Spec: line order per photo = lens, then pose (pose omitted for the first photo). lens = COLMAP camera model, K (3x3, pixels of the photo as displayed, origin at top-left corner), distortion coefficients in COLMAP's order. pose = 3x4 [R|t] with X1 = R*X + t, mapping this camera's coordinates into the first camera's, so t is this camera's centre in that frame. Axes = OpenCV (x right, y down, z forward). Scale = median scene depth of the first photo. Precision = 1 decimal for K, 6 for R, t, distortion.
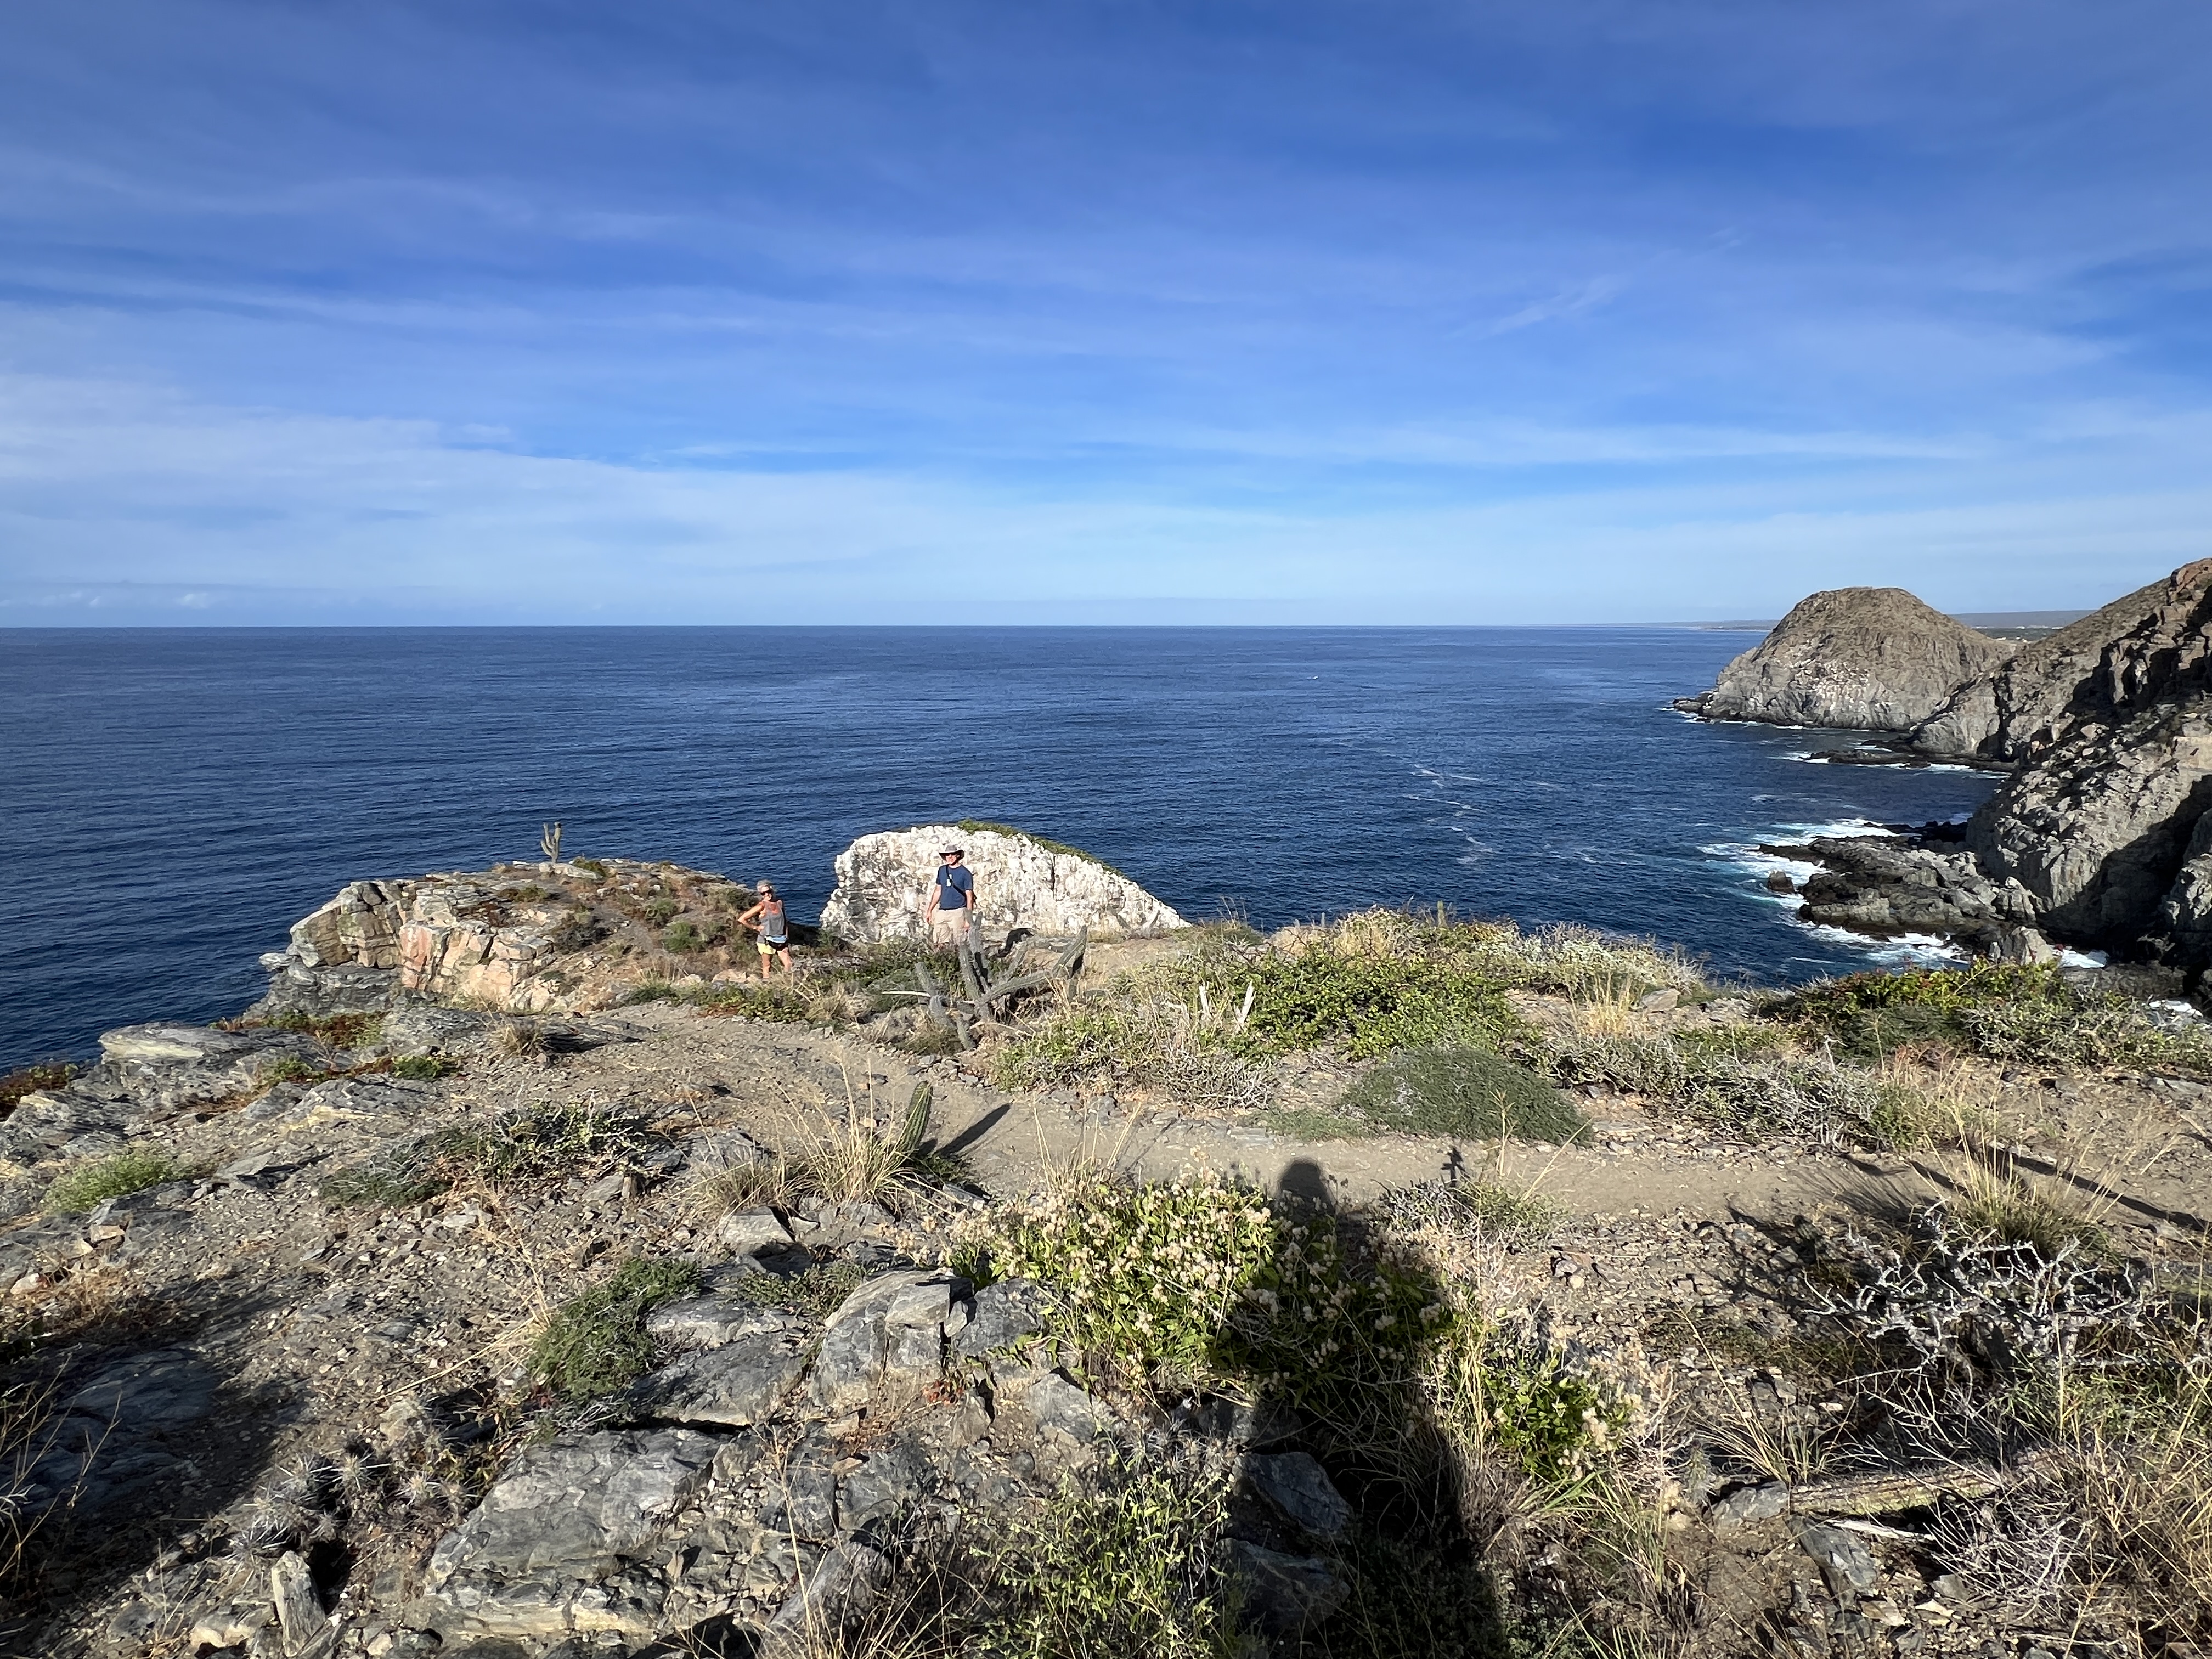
lens RADIAL K [[1160.3, 0, 1127.2], [0, 1160.3, 826.0], [0, 0, 1]] dist [0.021254, -0.003296]
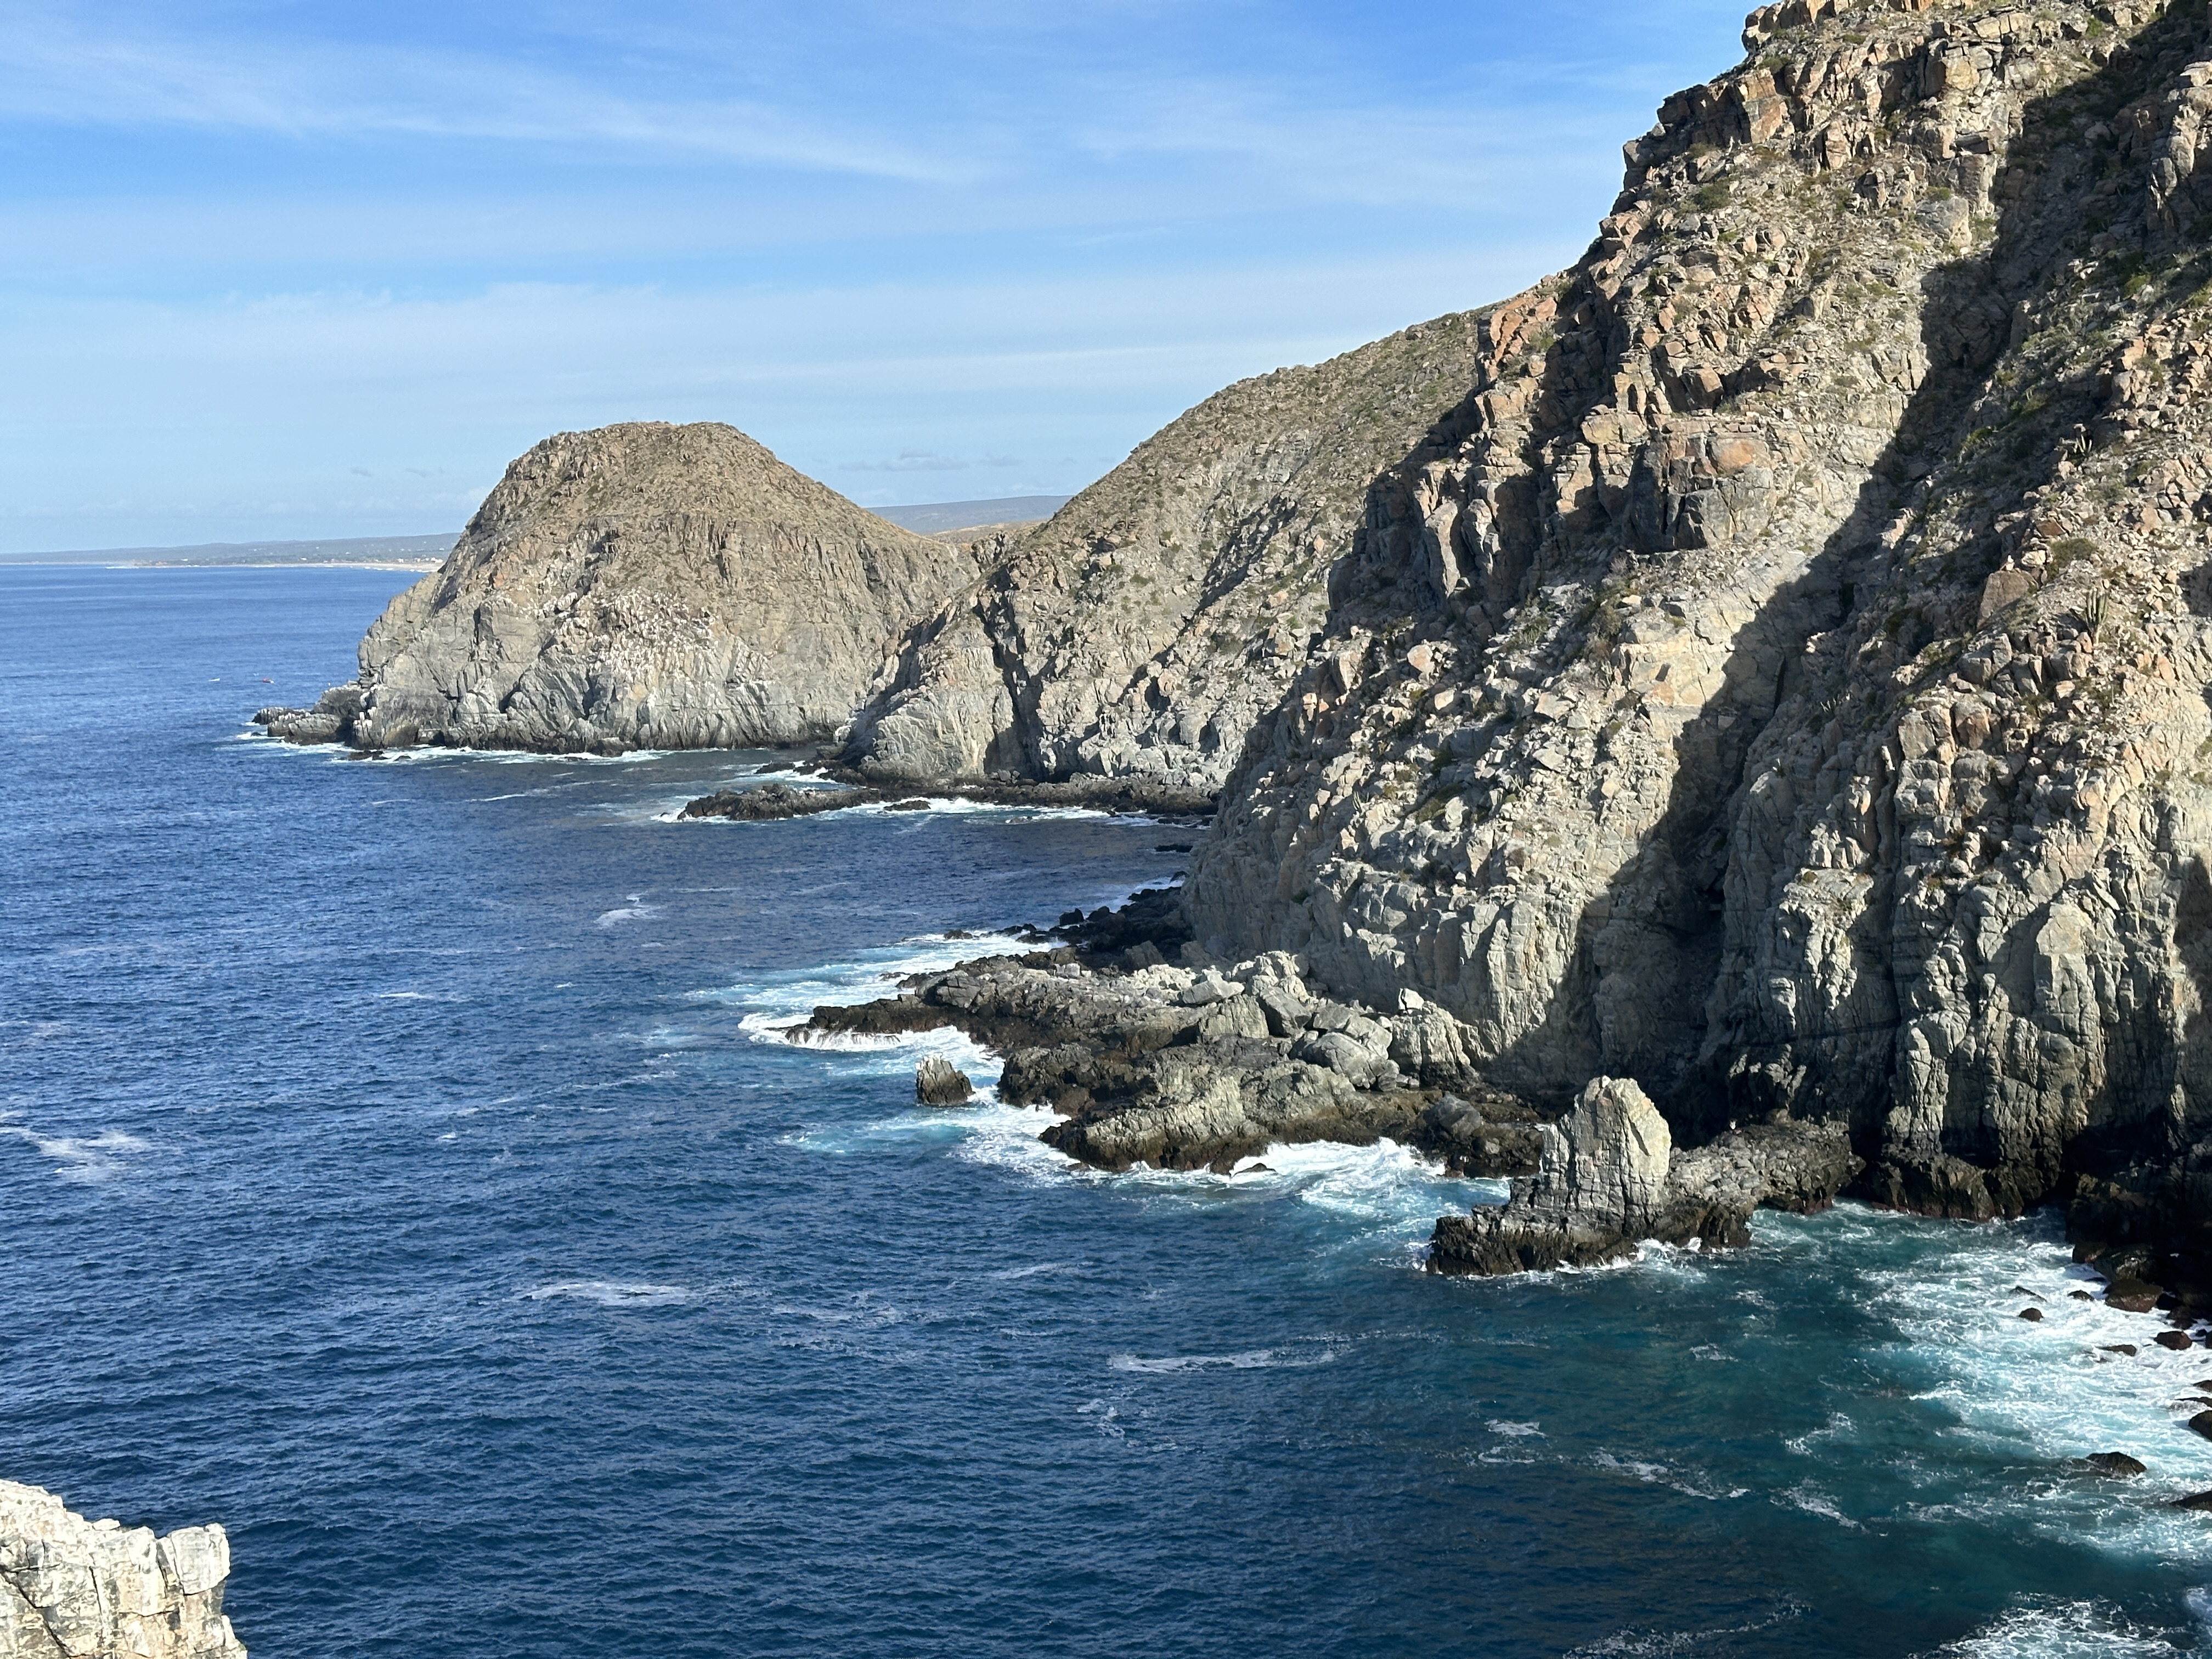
lens RADIAL K [[3082.6, 0, 1112.1], [0, 3082.6, 820.6], [0, 0, 1]] dist [0.147030, 0.000000]
pose [[0.723241, -0.089204, 0.684810, -0.108363], [0.151405, 0.987979, -0.031208, 0.001048], [-0.673794, 0.126255, 0.728053, 0.234304]]
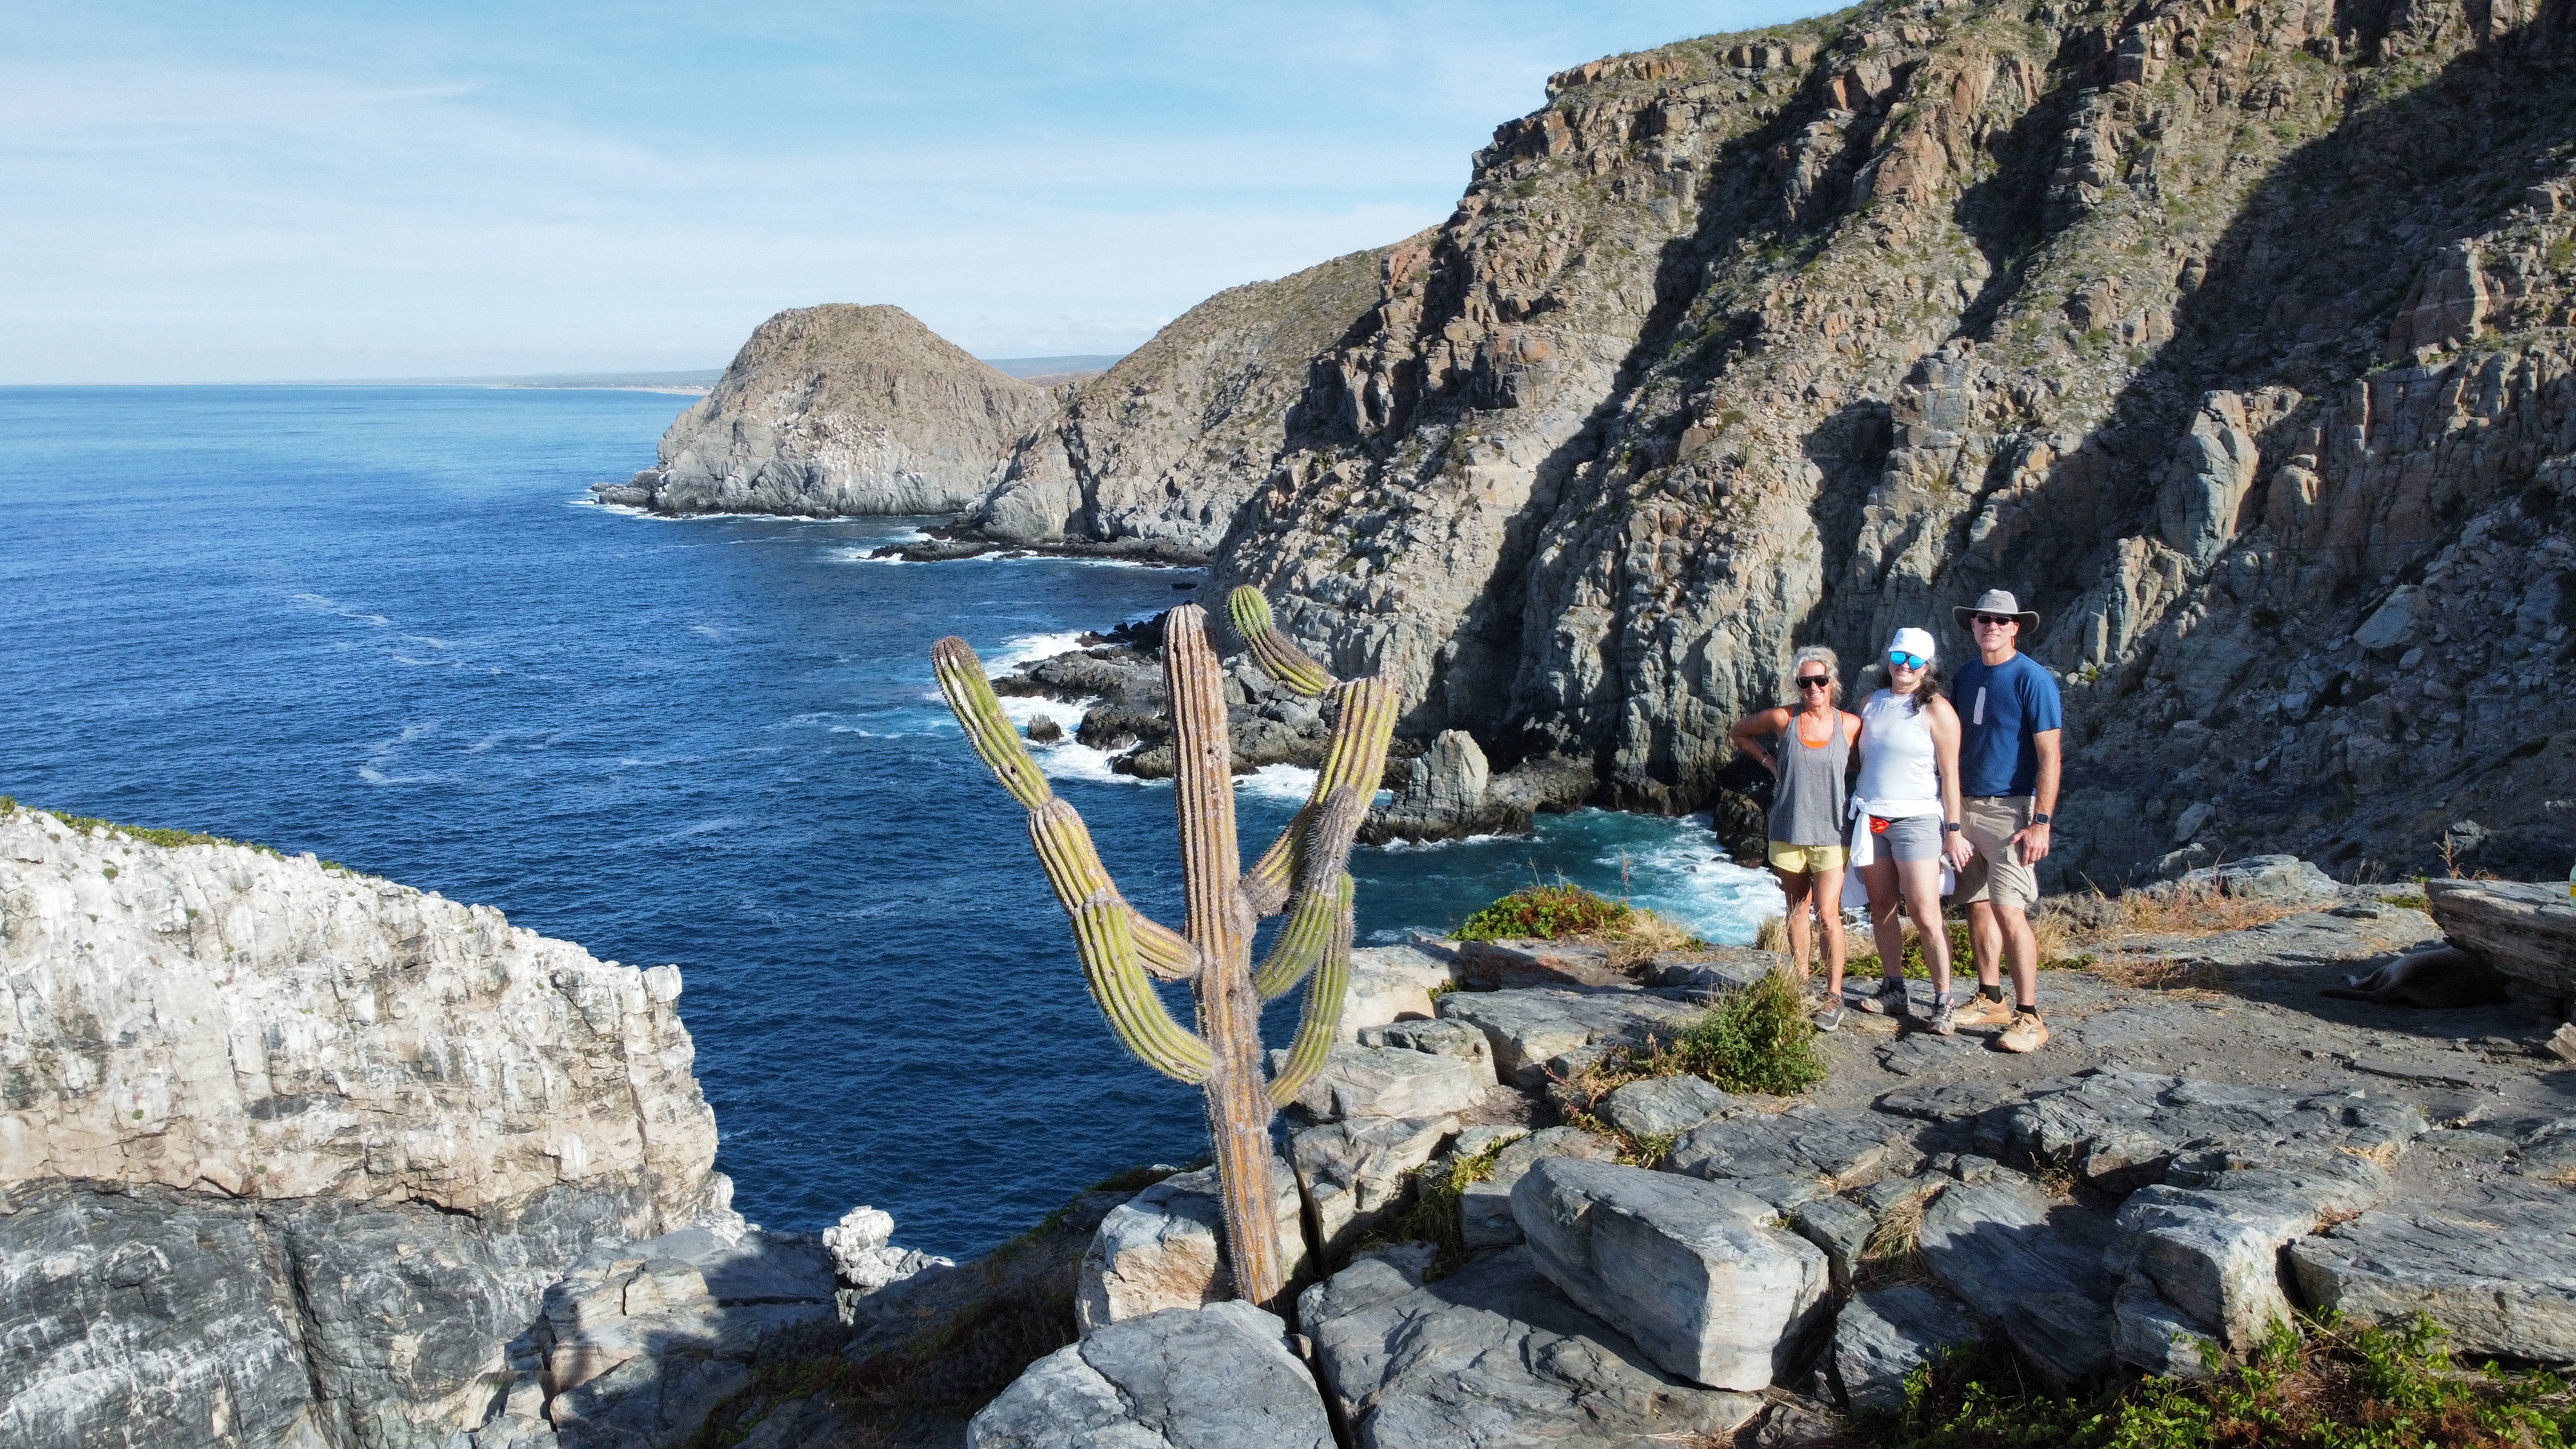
lens RADIAL K [[1957.1, 0, 1288.8], [0, 1957.1, 724.3], [0, 0, 1]] dist [0.006229, -0.018206]
pose [[0.669350, -0.133869, 0.730787, -0.137053], [0.133327, 0.989308, 0.059108, -0.000565], [-0.730886, 0.057870, 0.680041, 0.217261]]
